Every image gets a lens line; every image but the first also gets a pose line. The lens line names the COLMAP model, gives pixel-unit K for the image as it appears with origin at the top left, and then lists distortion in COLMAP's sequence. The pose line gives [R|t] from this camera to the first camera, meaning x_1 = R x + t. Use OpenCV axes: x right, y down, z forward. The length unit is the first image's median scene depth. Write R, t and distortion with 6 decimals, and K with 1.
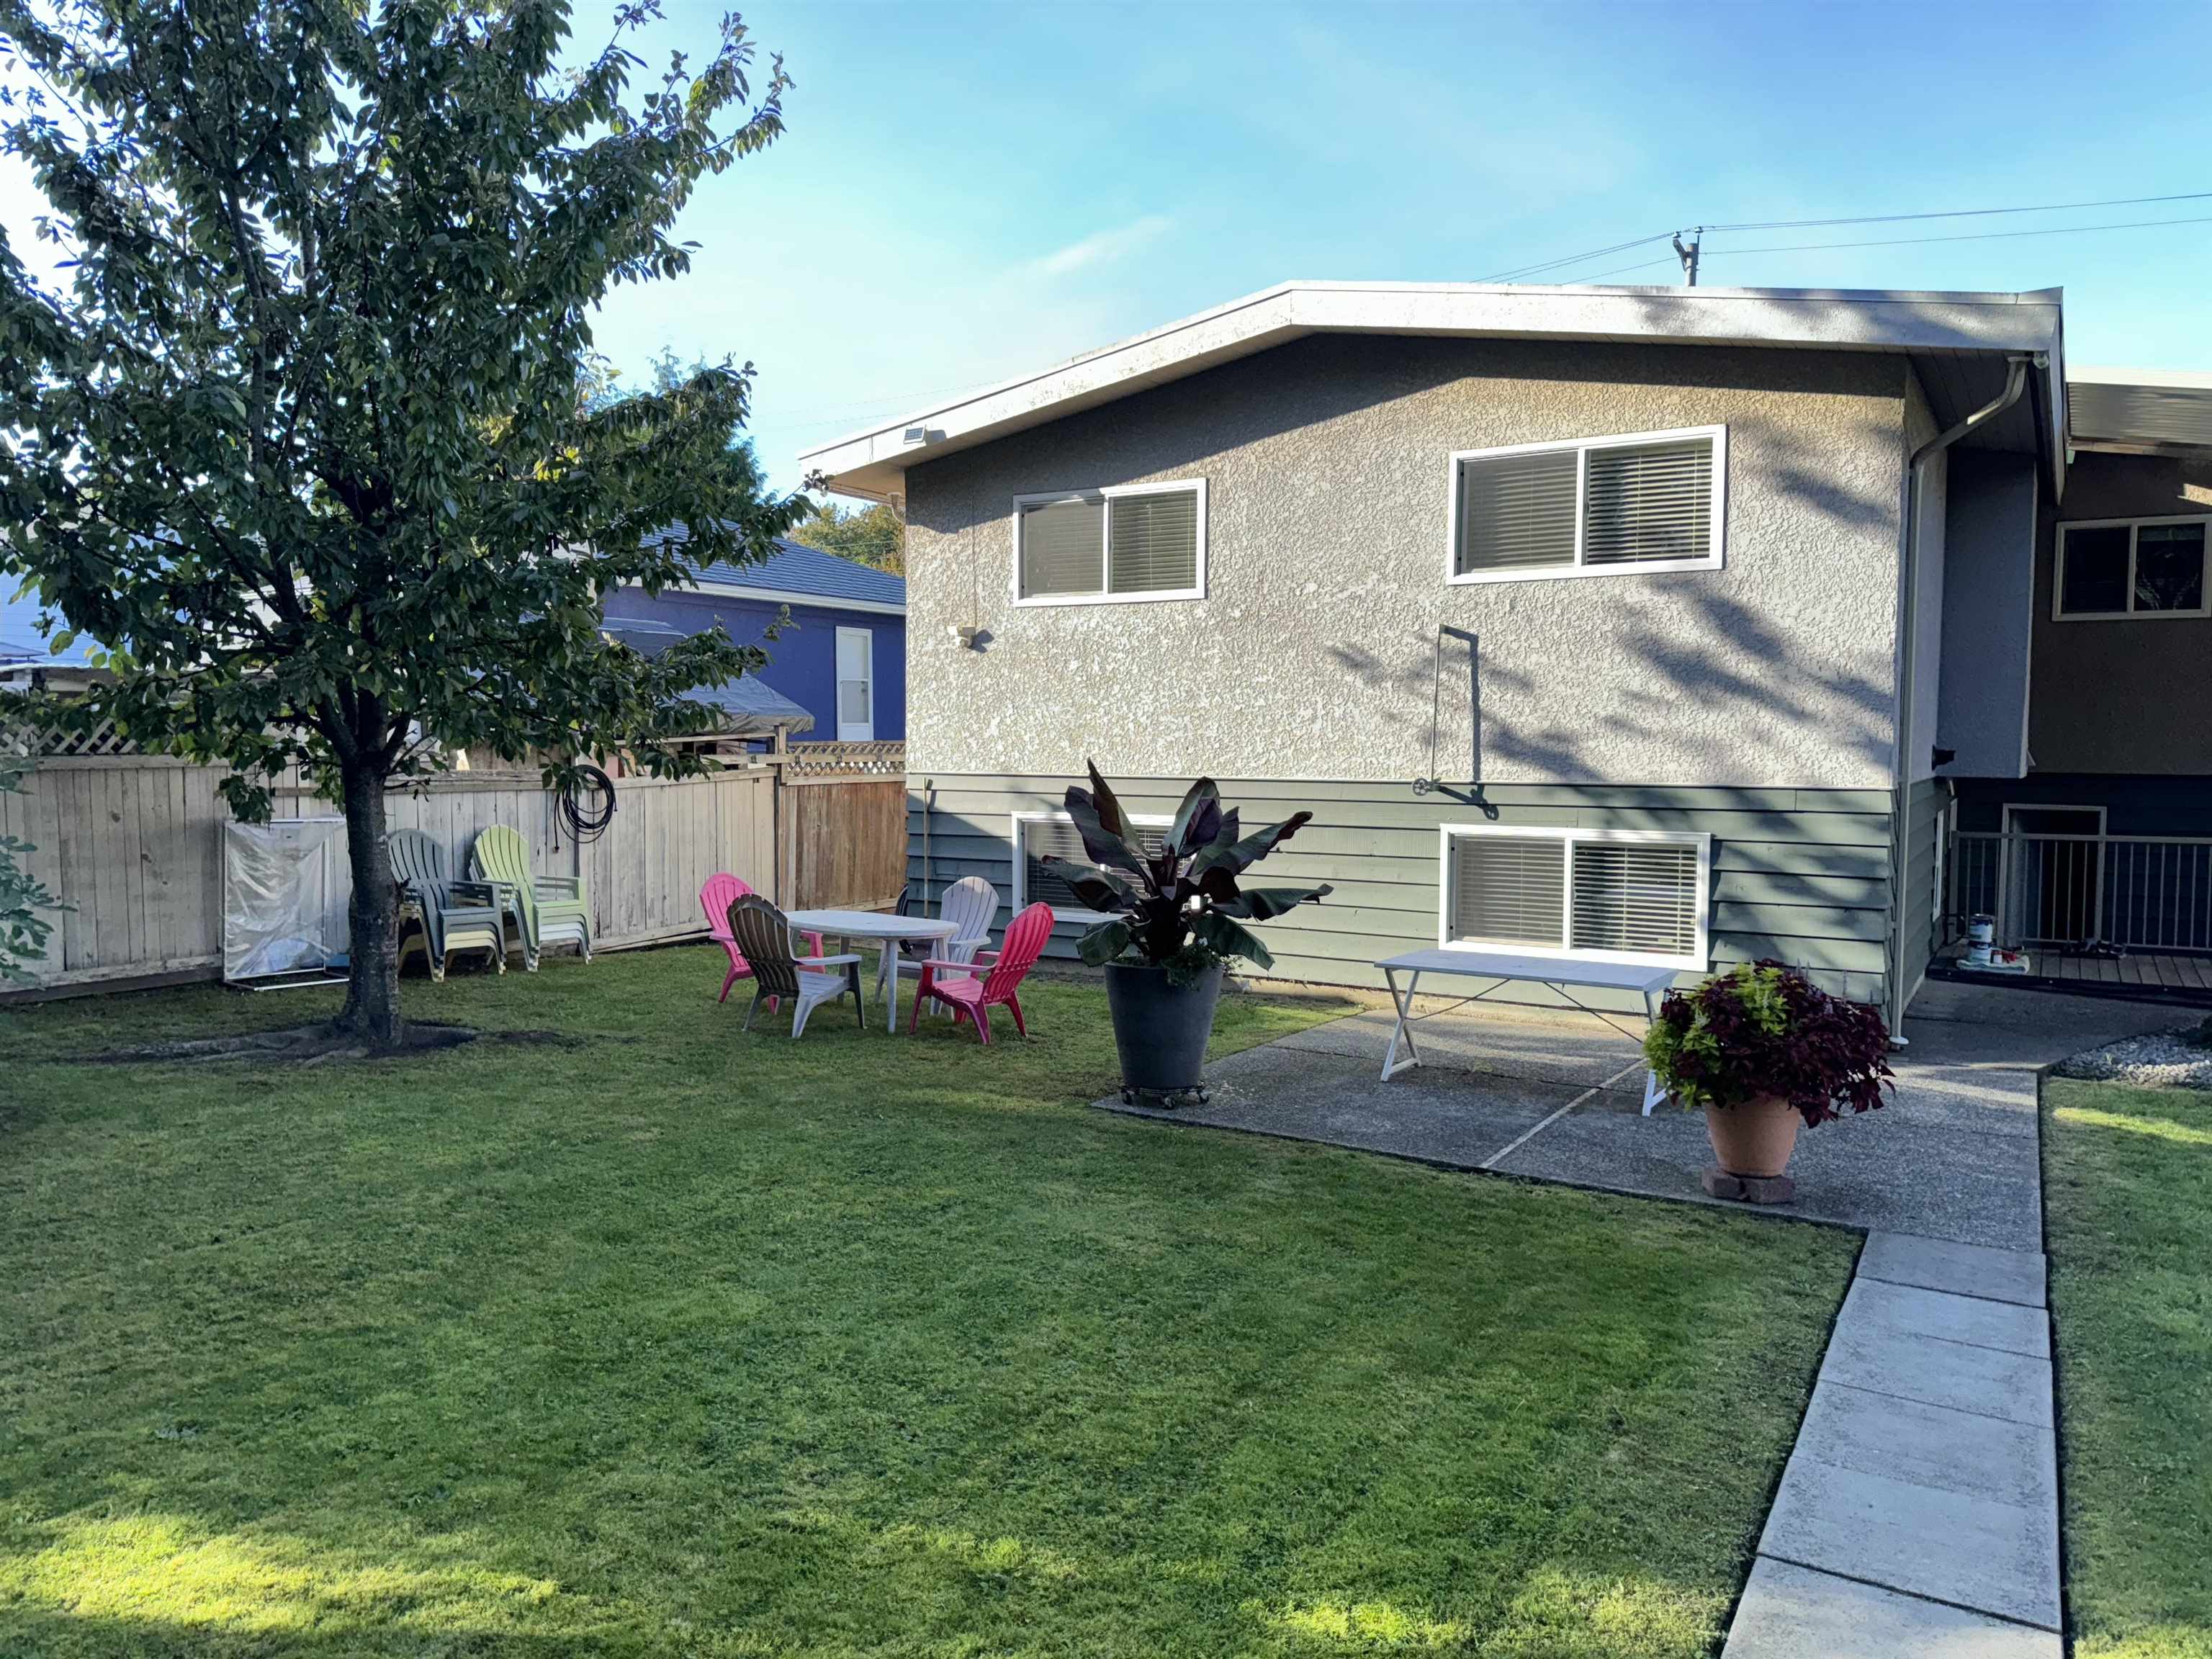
lens RADIAL K [[1554.5, 0, 1108.2], [0, 1554.5, 831.8], [0, 0, 1]] dist [0.049128, -0.062330]
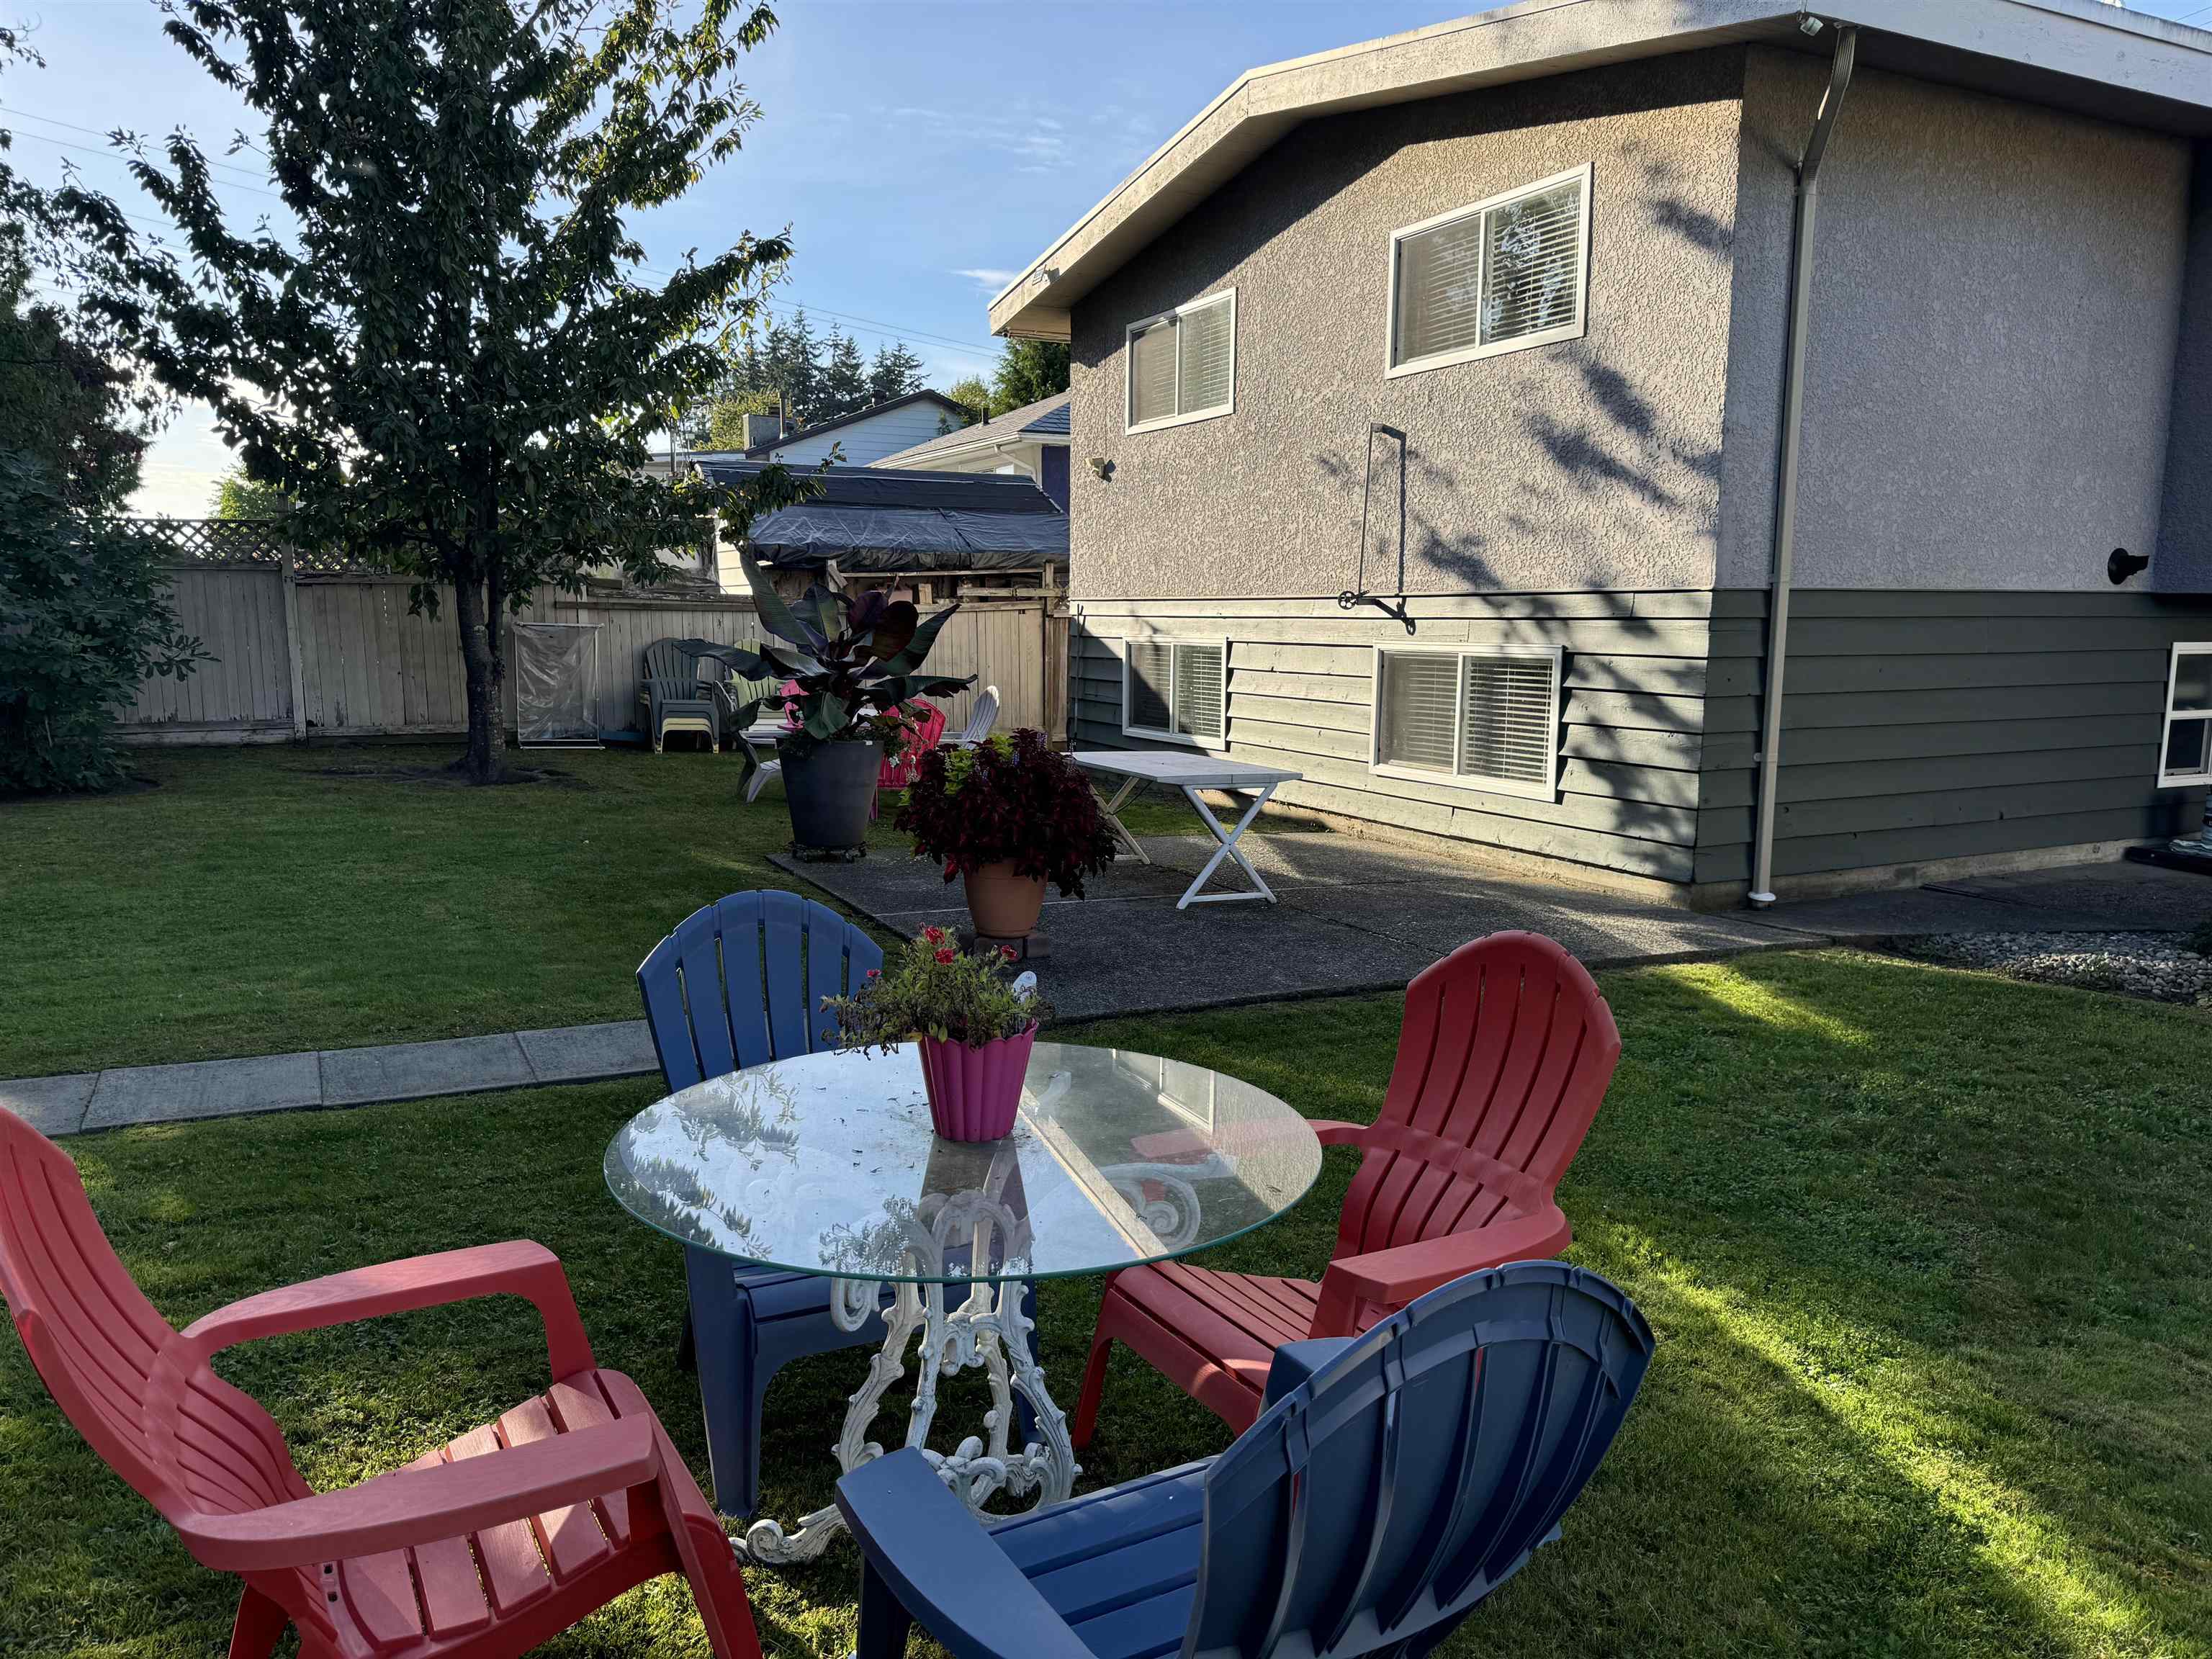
lens RADIAL K [[1555.5, 0, 1106.0], [0, 1555.5, 829.5], [0, 0, 1]] dist [0.162500, -0.390991]
pose [[0.850206, 0.073801, -0.521252, 0.603438], [-0.033078, 0.995658, 0.087016, 0.033874], [0.525410, -0.056740, 0.848955, 0.100034]]
